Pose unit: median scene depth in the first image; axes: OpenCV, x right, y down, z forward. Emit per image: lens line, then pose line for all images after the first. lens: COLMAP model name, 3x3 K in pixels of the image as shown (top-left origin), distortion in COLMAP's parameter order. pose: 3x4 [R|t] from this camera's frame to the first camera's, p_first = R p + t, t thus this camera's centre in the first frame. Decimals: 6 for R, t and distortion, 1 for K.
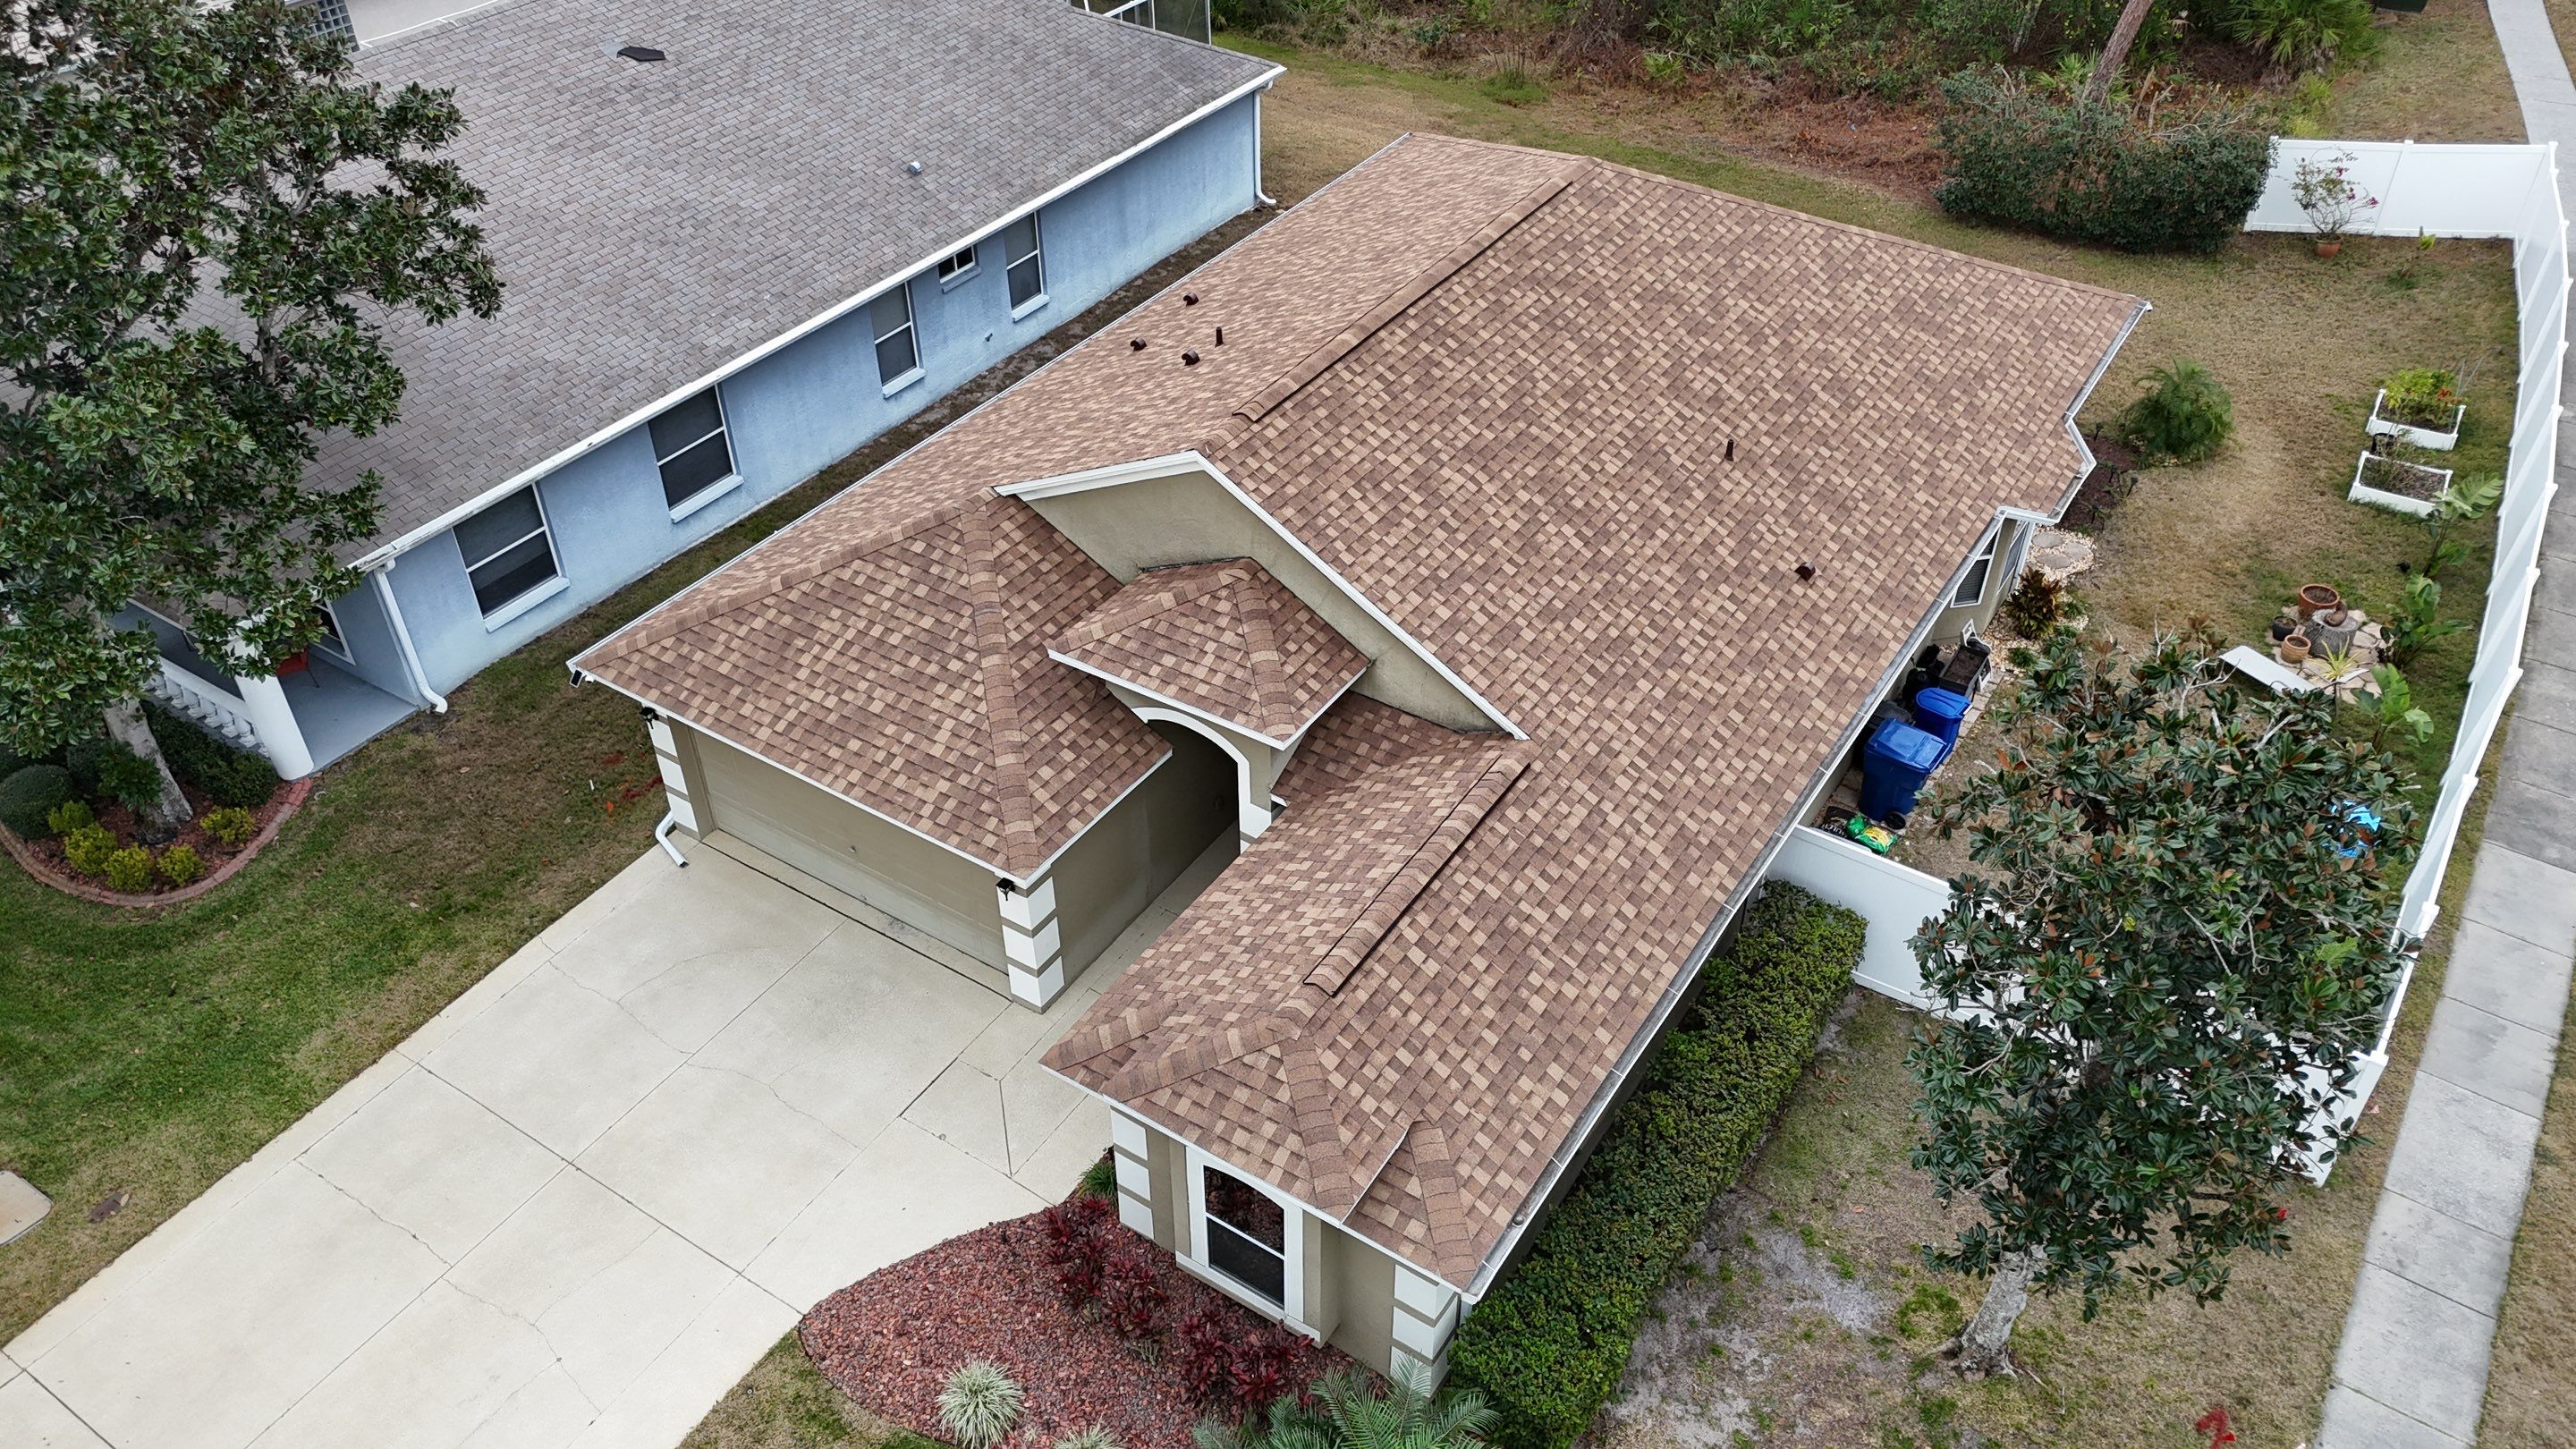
lens RADIAL K [[1878.1, 0, 1287.0], [0, 1878.1, 735.6], [0, 0, 1]] dist [0.096270, -0.112556]
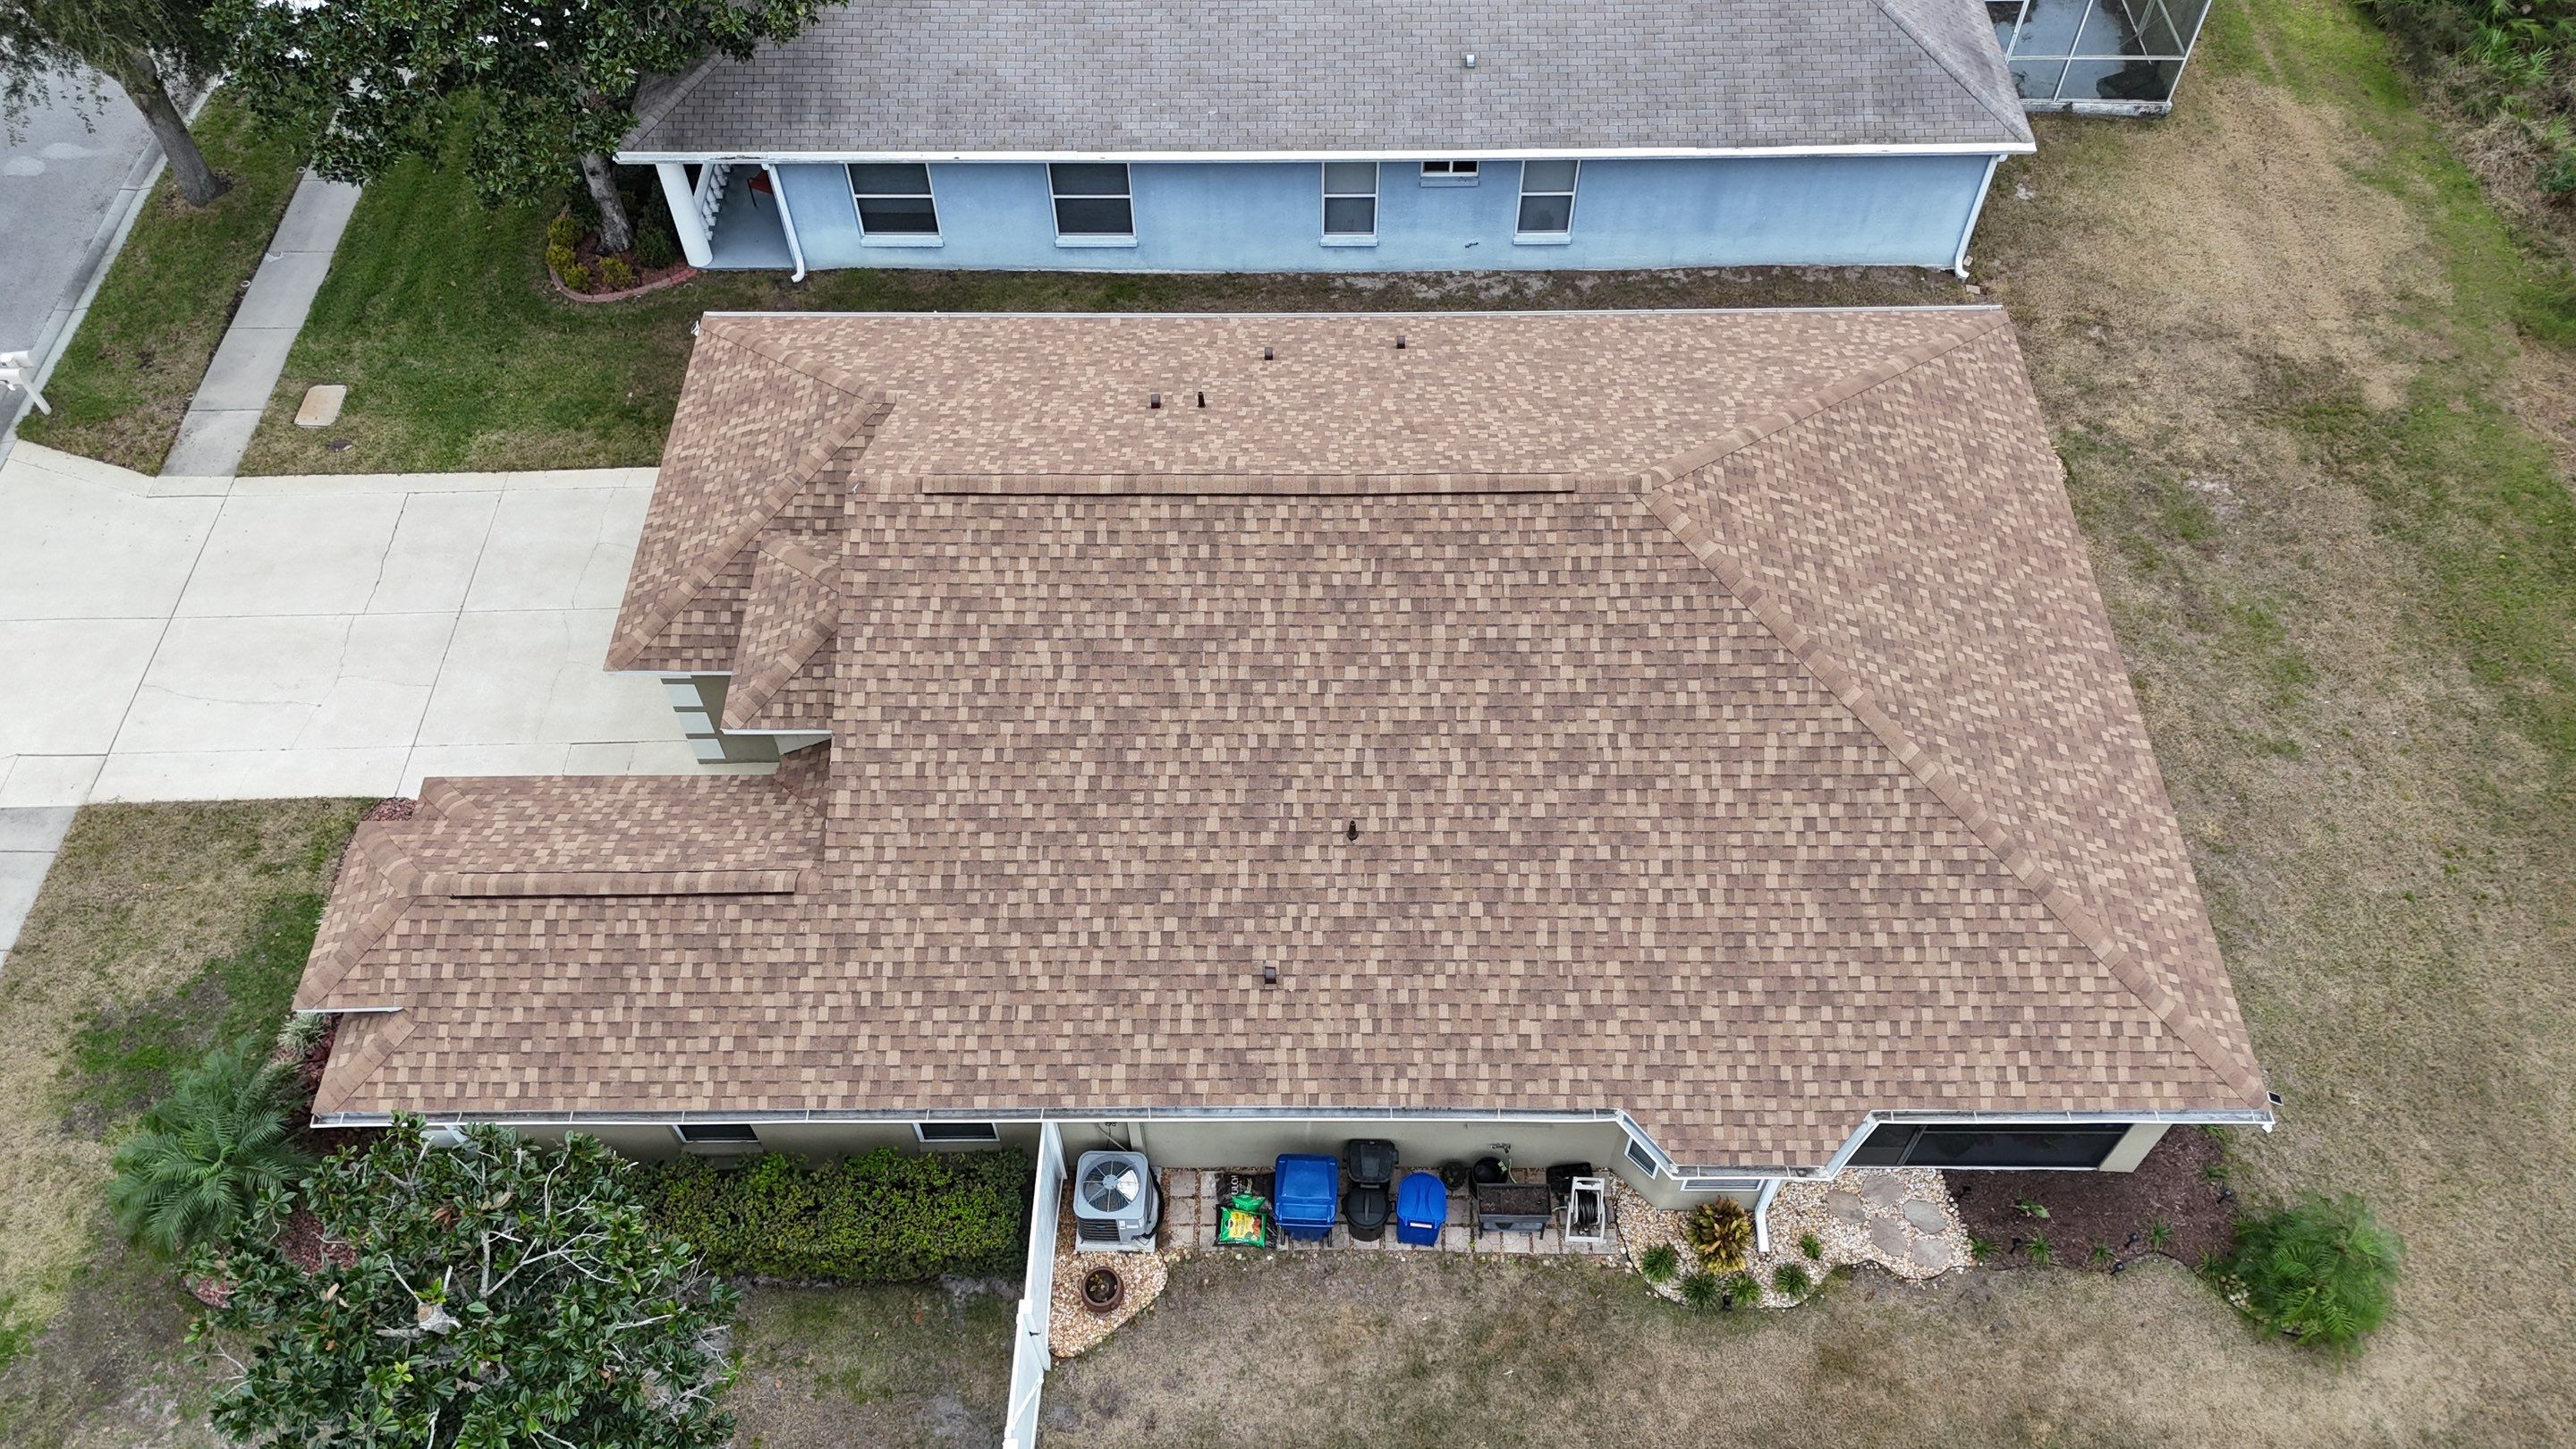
lens RADIAL K [[1878.1, 0, 1287.9], [0, 1878.1, 722.6], [0, 0, 1]] dist [0.096270, -0.112556]
pose [[0.545895, 0.671986, -0.500433, 0.696337], [-0.520912, 0.740018, 0.425470, -0.612432], [0.656239, 0.028419, 0.754018, 0.312414]]
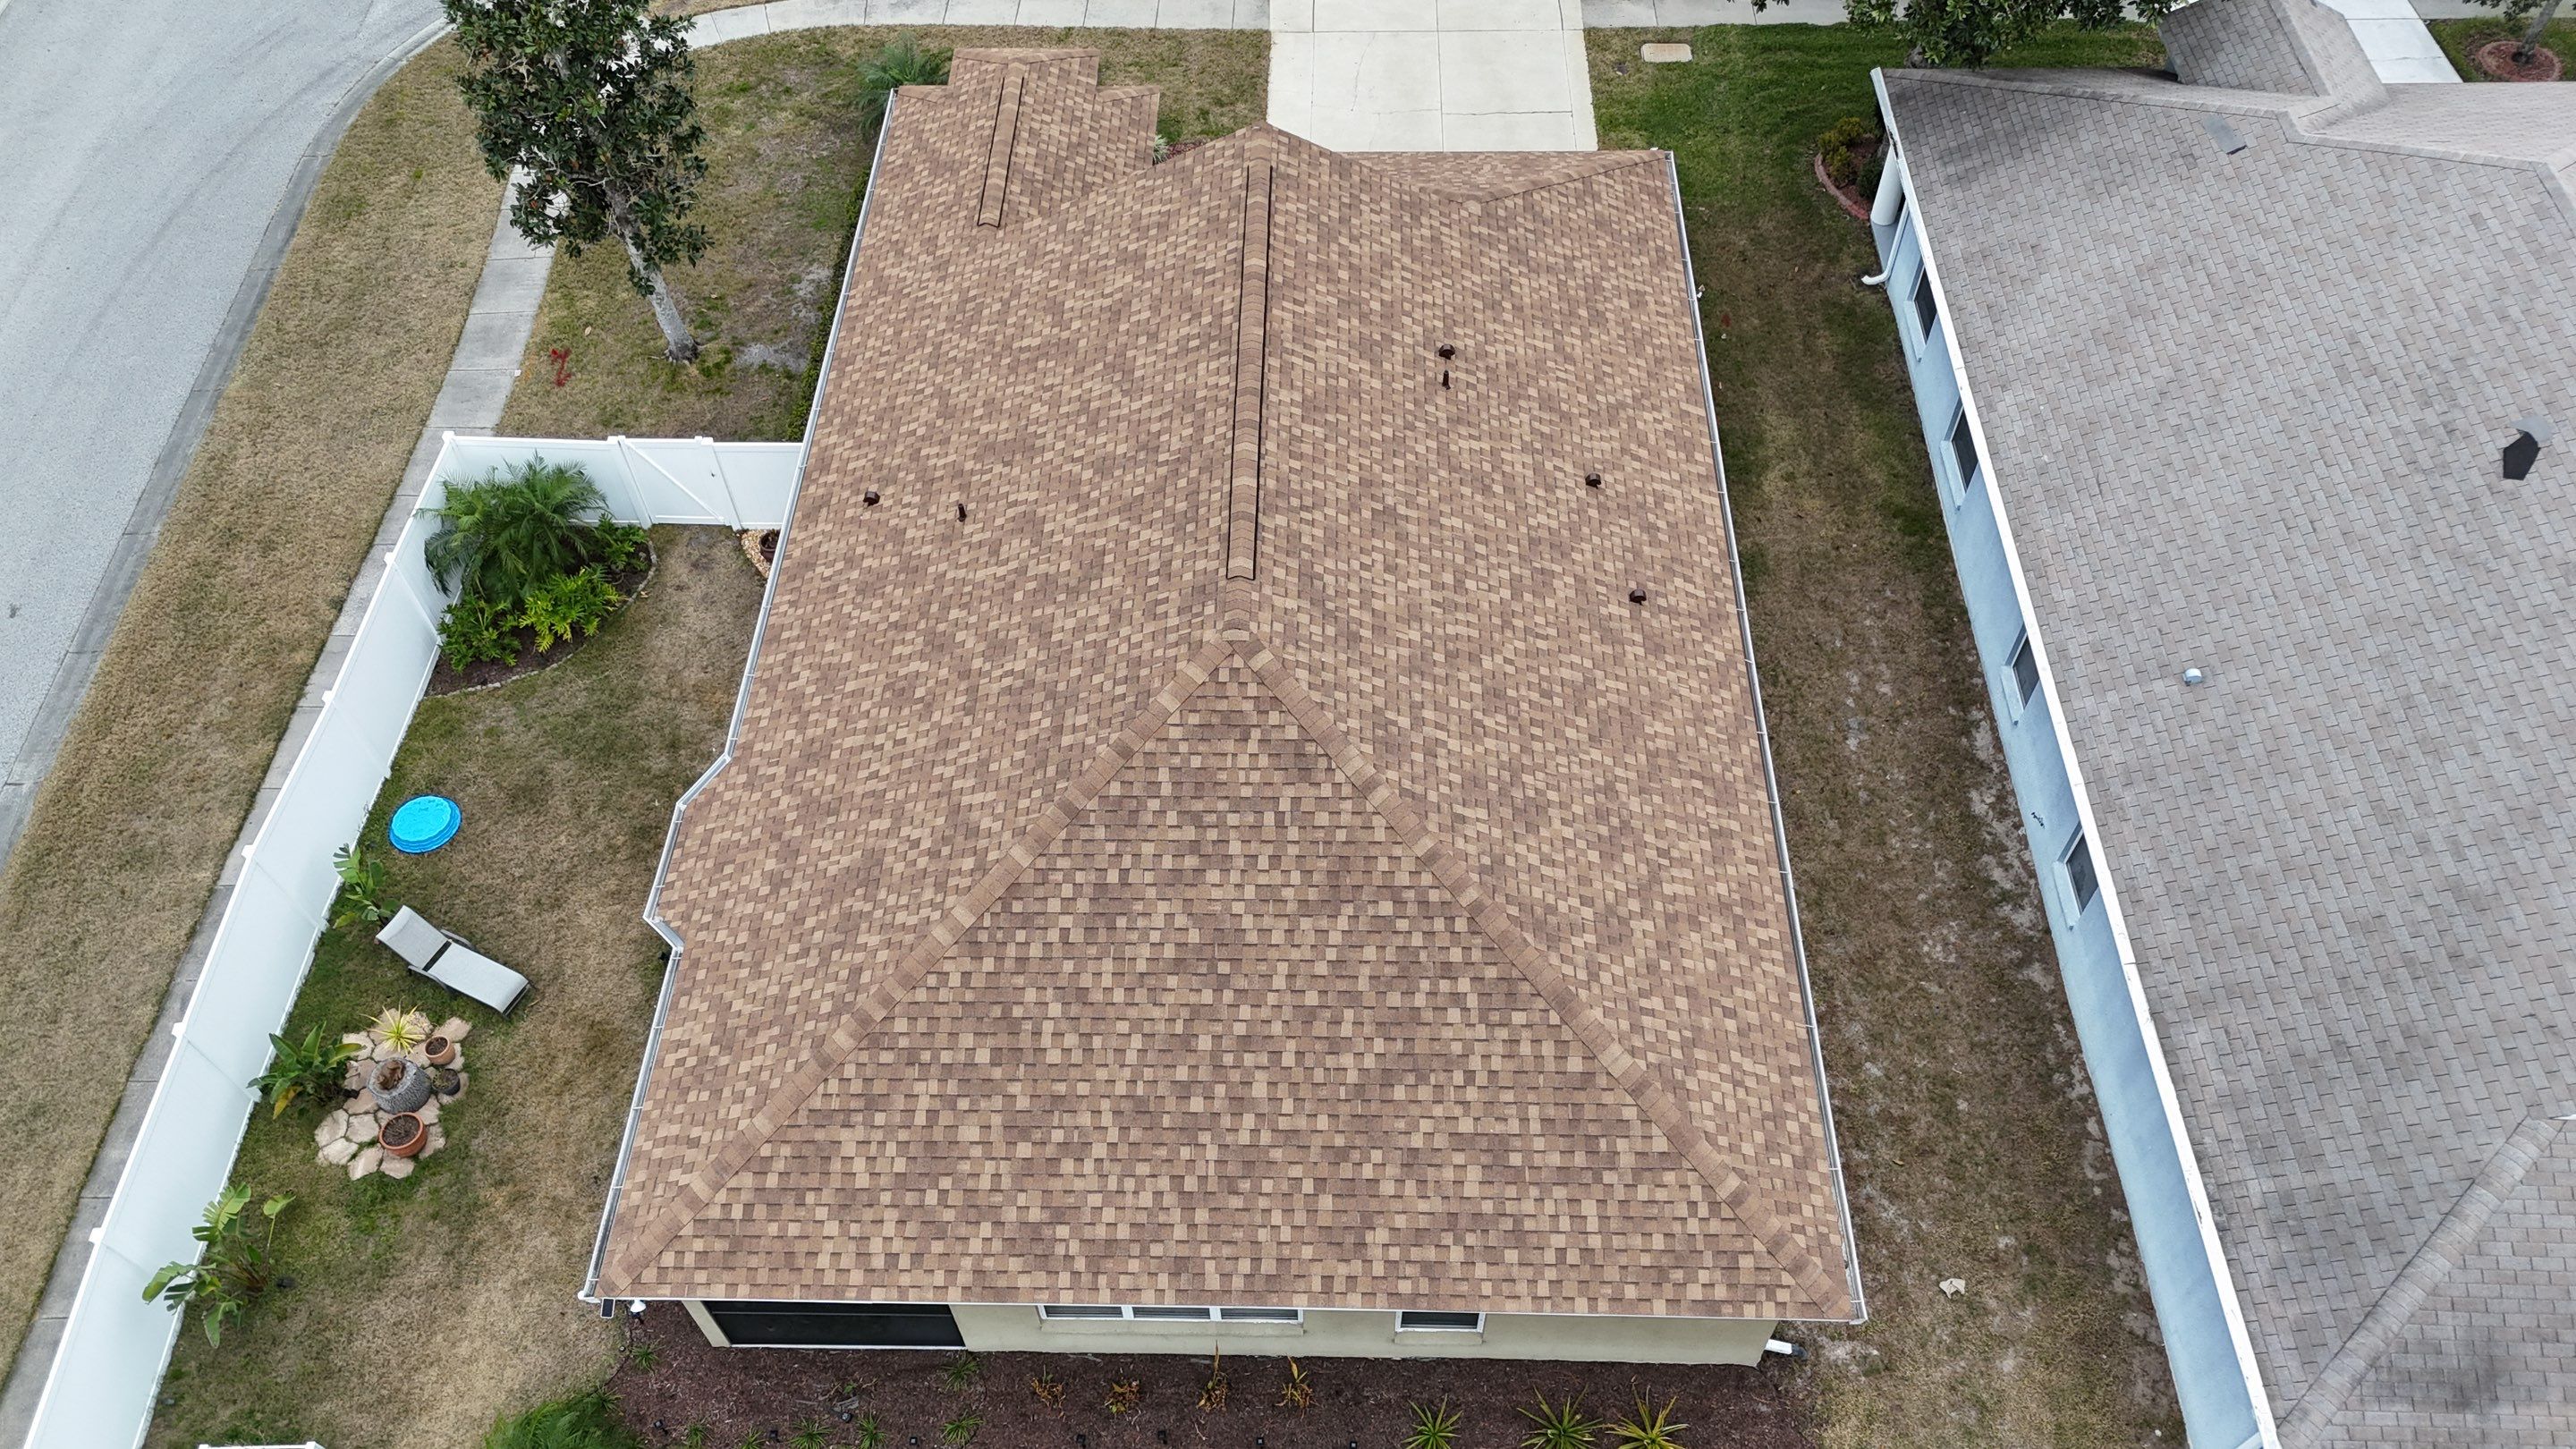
lens RADIAL K [[1878.1, 0, 1290.2], [0, 1878.1, 718.3], [0, 0, 1]] dist [0.096270, -0.112556]
pose [[-0.847073, 0.431760, -0.309921, 0.495343], [-0.318167, 0.055140, 0.946430, -1.307807], [0.425719, 0.900302, 0.090665, 1.182320]]
